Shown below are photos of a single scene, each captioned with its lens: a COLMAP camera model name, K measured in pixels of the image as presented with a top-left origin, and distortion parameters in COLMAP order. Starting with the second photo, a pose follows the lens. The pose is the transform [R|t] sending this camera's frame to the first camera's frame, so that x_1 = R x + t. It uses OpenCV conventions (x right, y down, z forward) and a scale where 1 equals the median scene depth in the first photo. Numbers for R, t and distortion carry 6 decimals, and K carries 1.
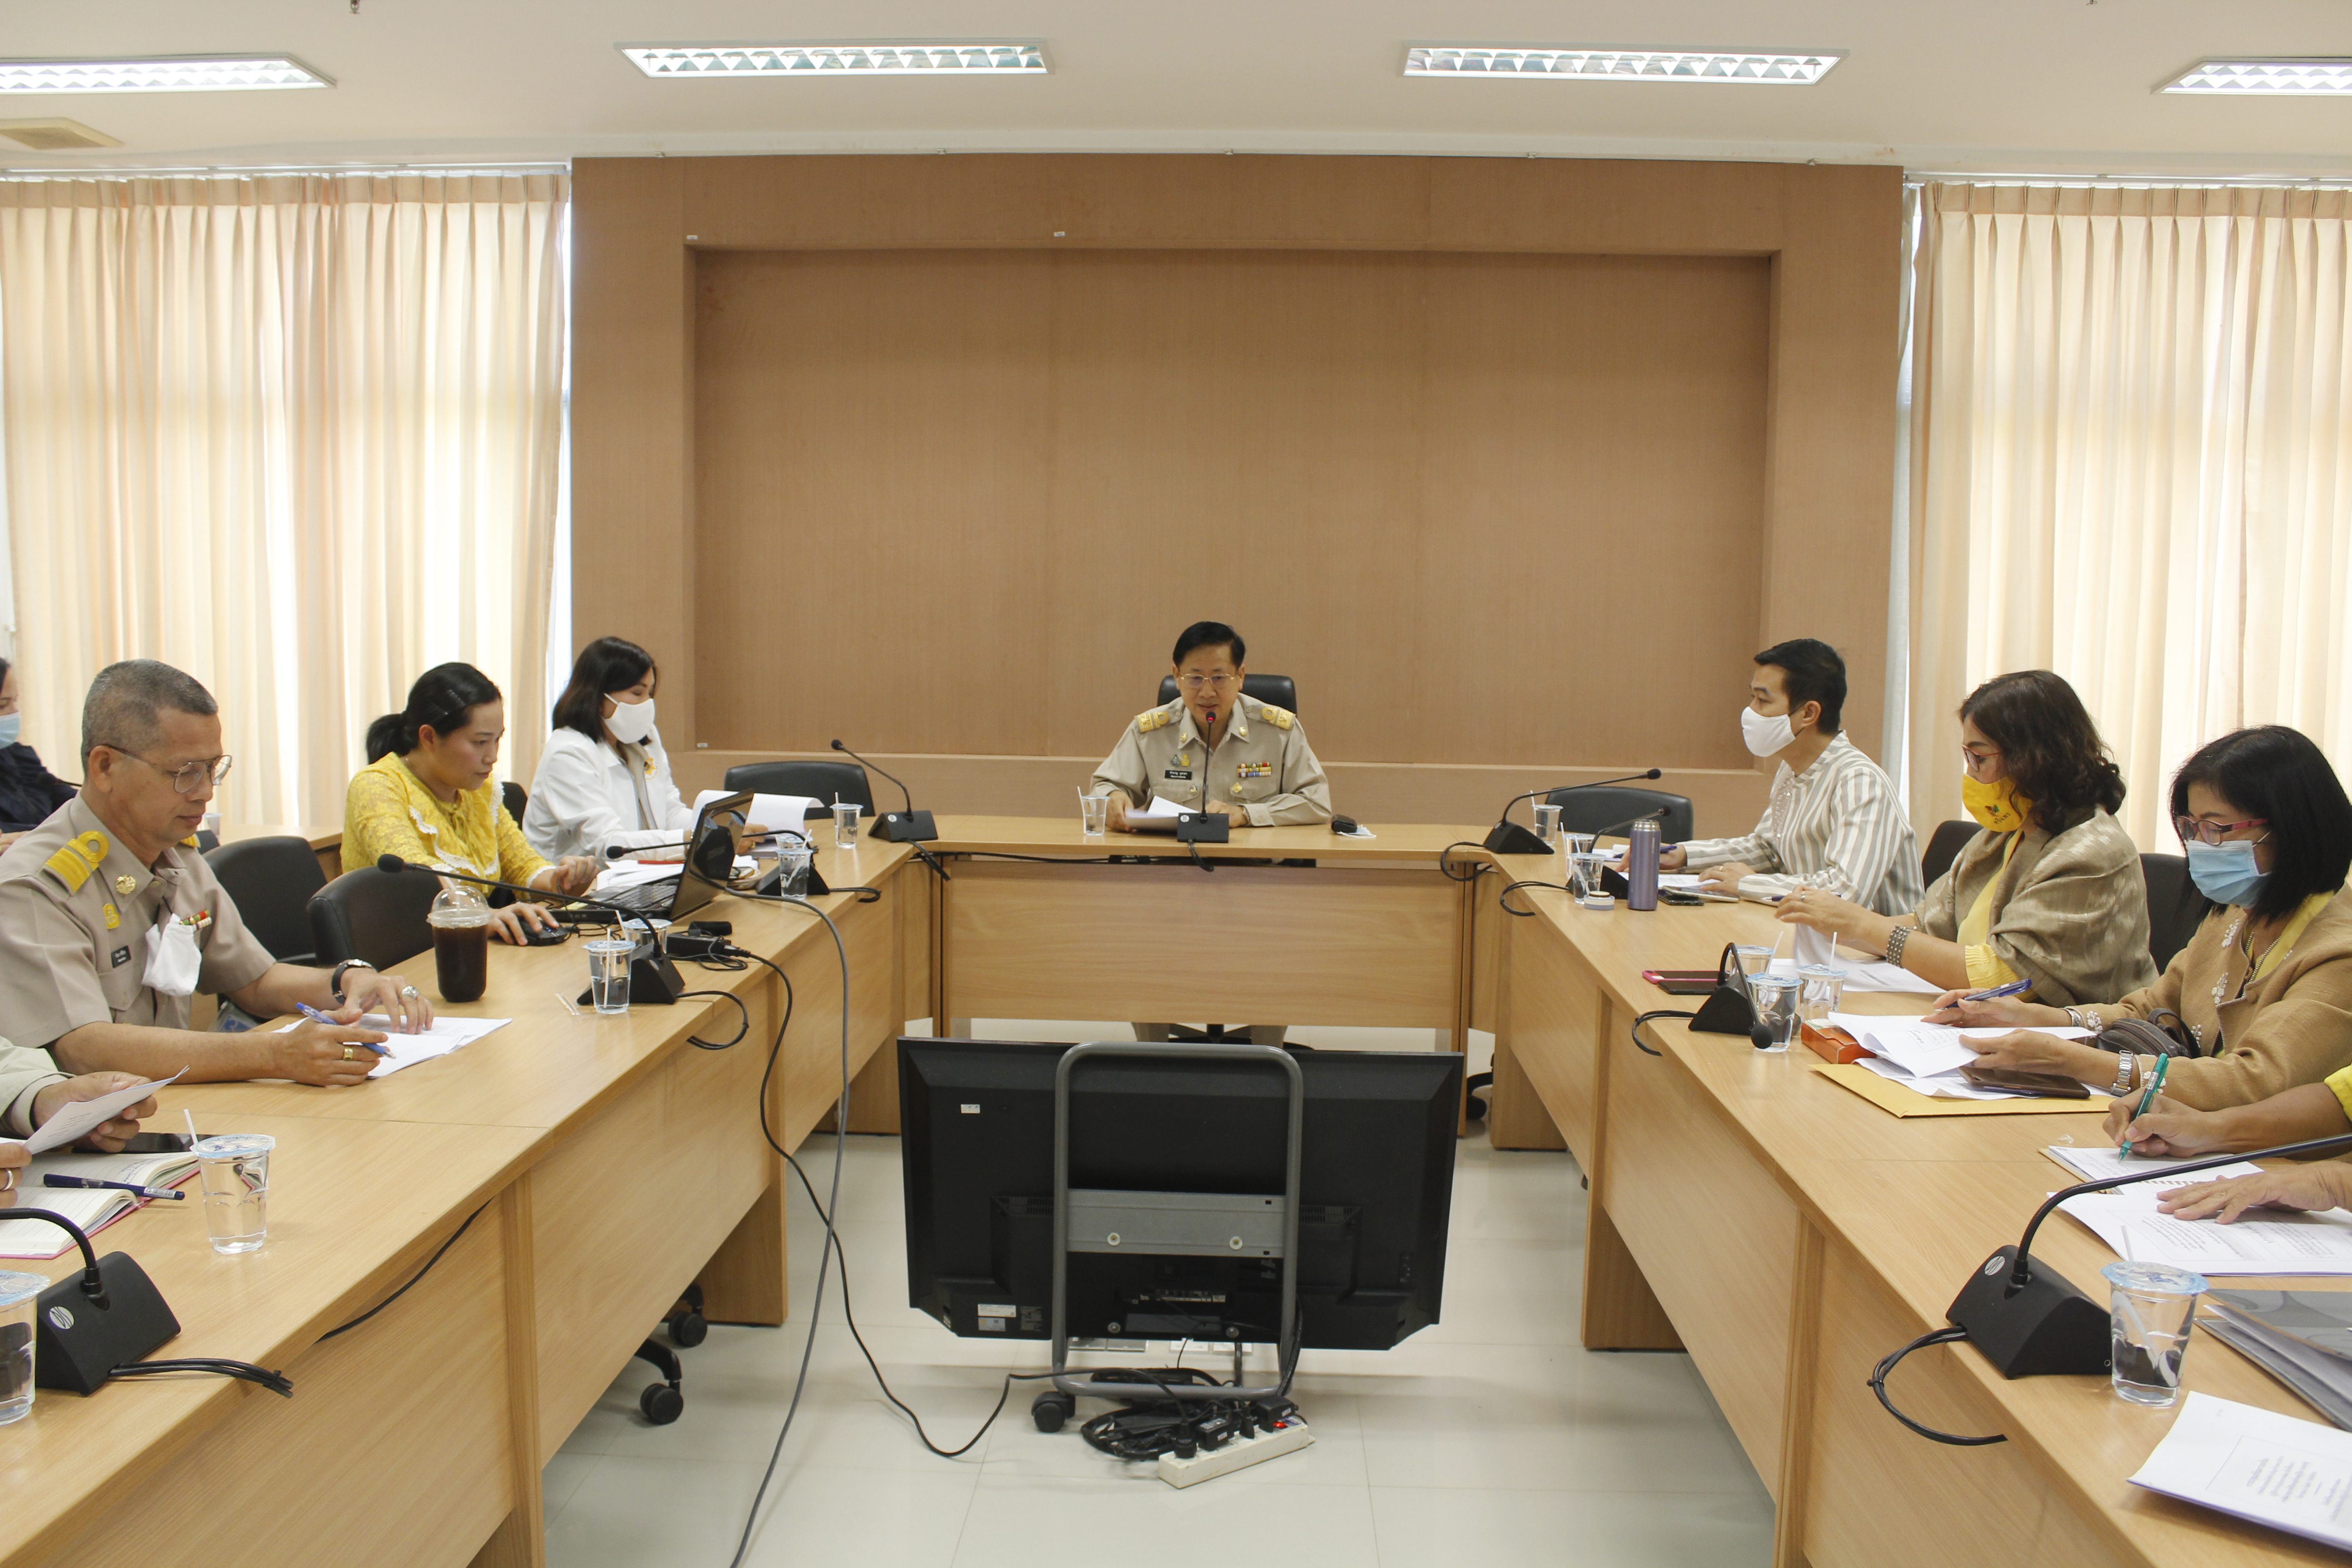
lens RADIAL K [[1863.7, 0, 1175.4], [0, 1863.7, 761.7], [0, 0, 1]] dist [-0.070402, 0.036795]
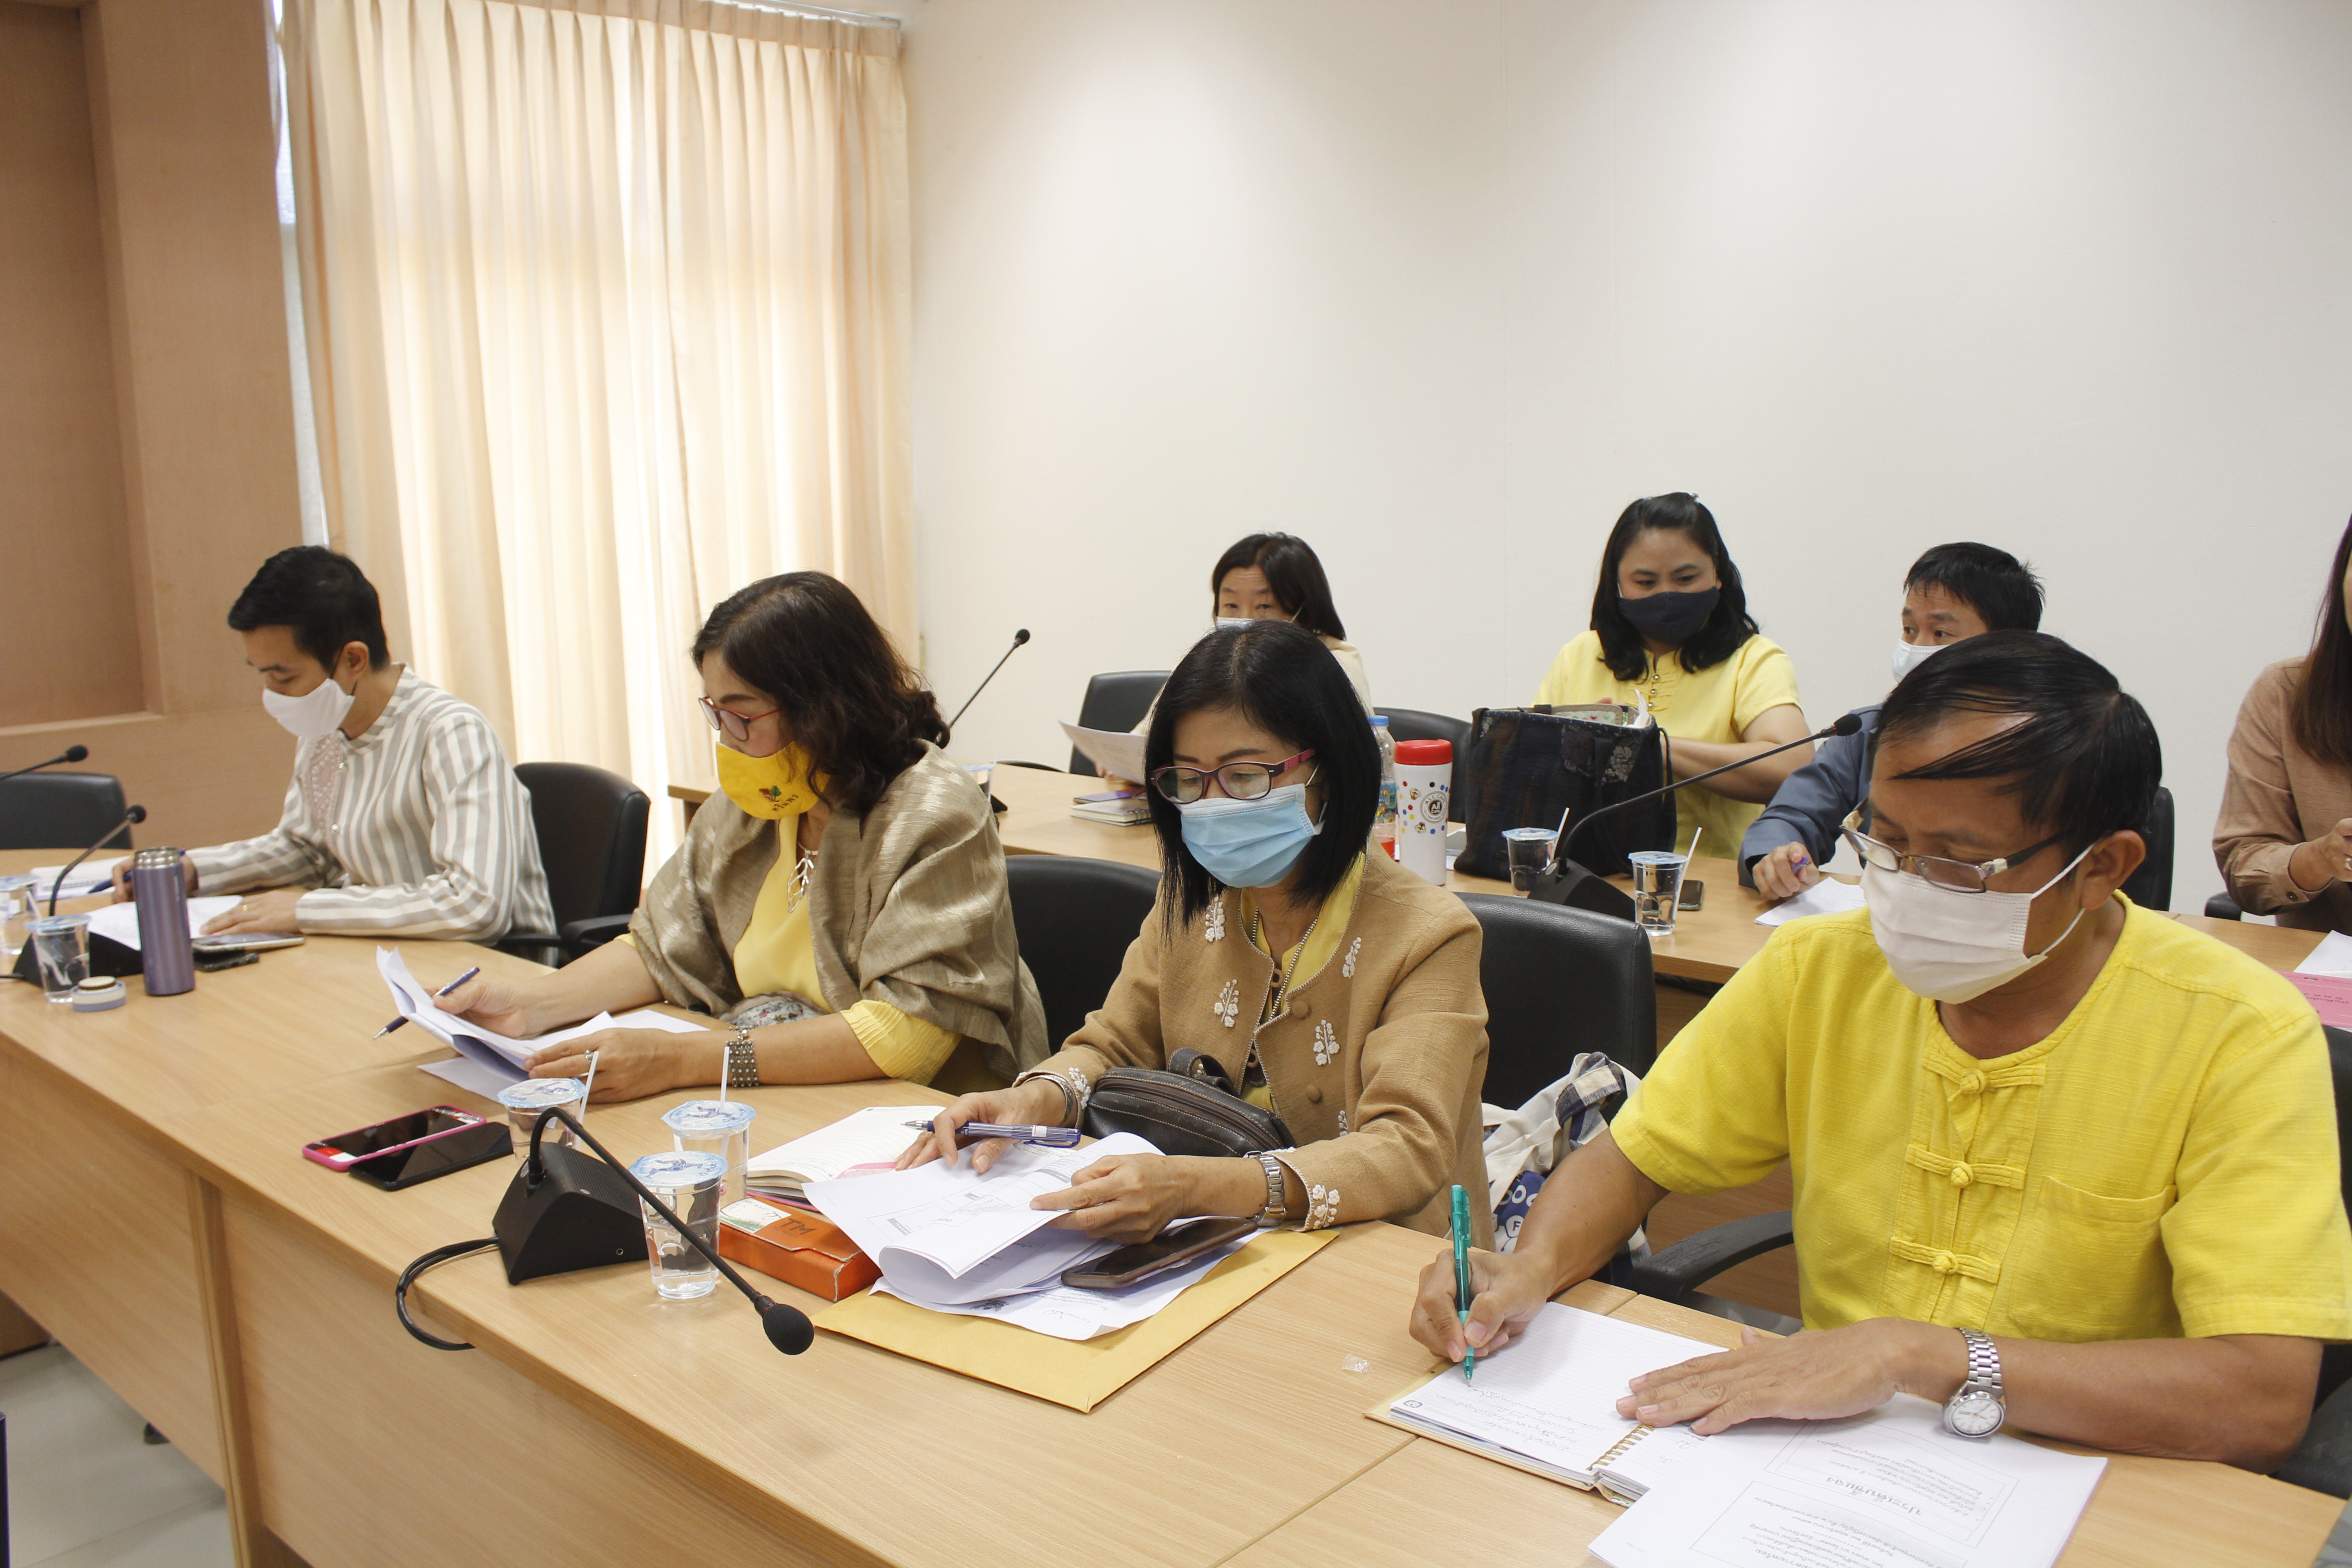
lens RADIAL K [[1914.8, 0, 1168.6], [0, 1914.8, 781.3], [0, 0, 1]] dist [-0.093355, 0.023880]
pose [[0.641185, -0.161910, 0.750111, 0.005909], [0.103743, 0.986804, 0.124321, -0.025522], [-0.760342, -0.001894, 0.649521, 0.260100]]
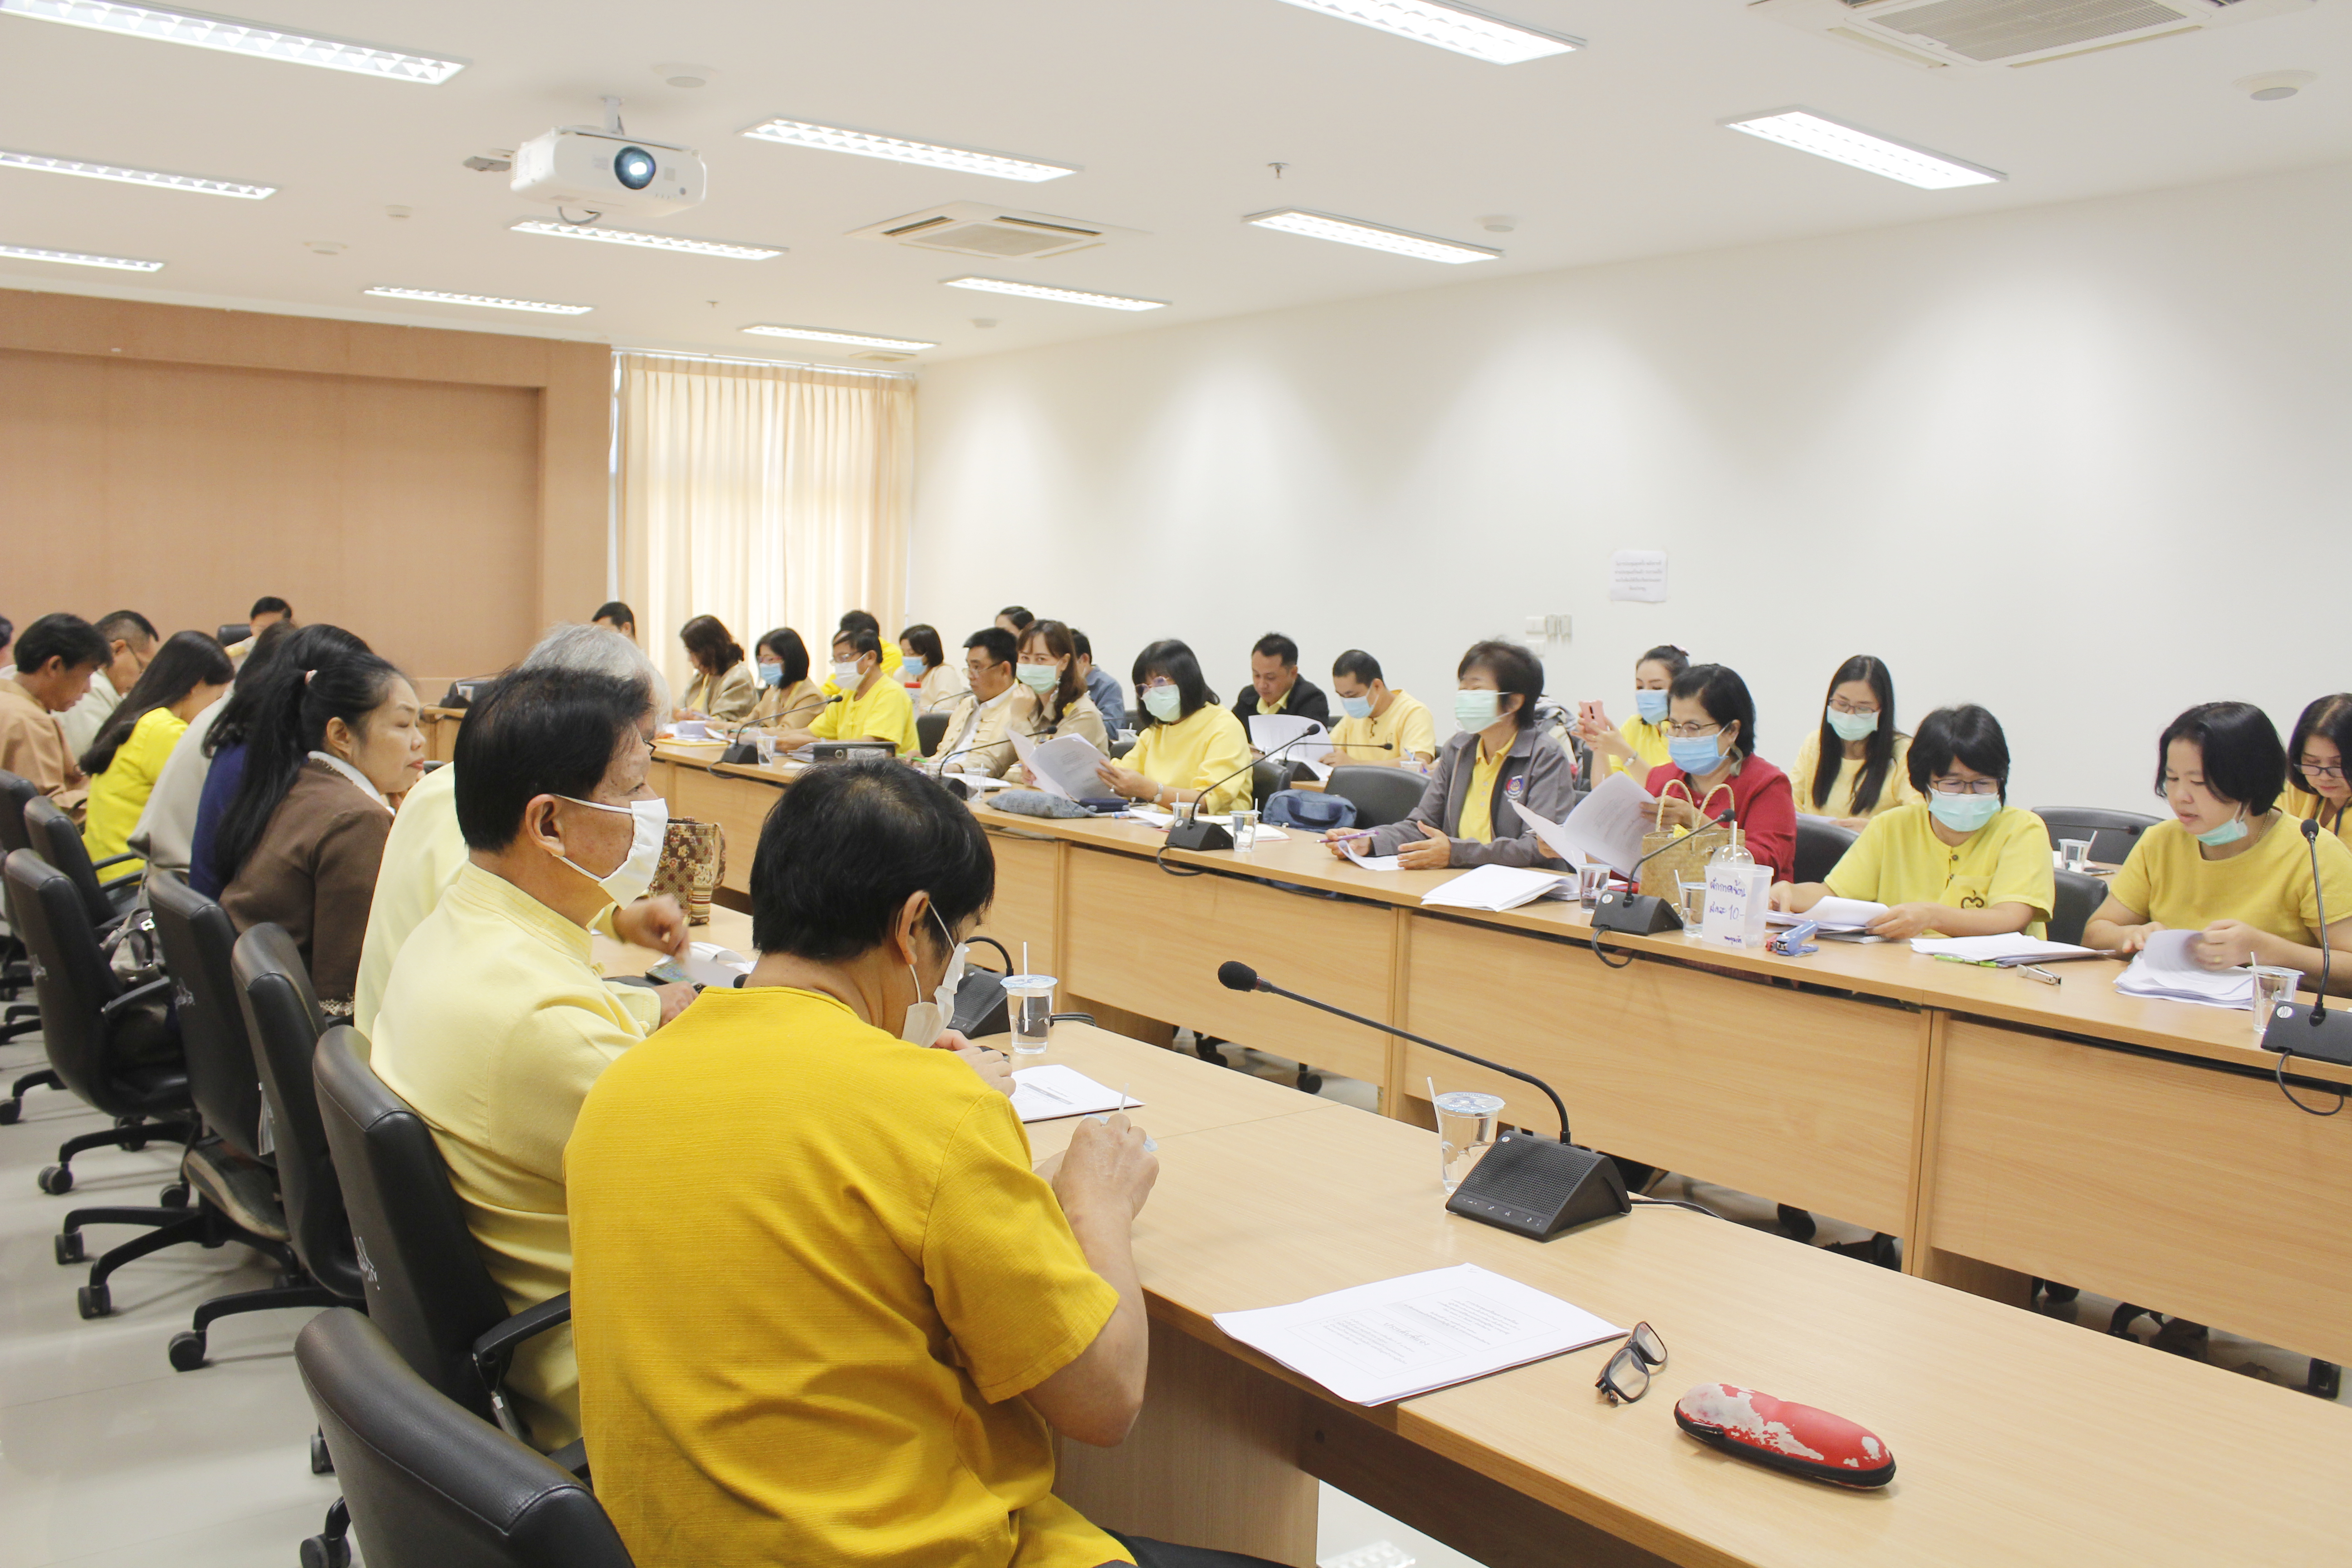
lens RADIAL K [[2076.3, 0, 1174.3], [0, 2076.3, 776.7], [0, 0, 1]] dist [-0.080434, 0.004362]
pose [[0.764691, -0.053263, 0.642192, -0.636072], [0.039760, 0.998579, 0.035477, 0.067737], [-0.643169, -0.001596, 0.765722, -1.155219]]
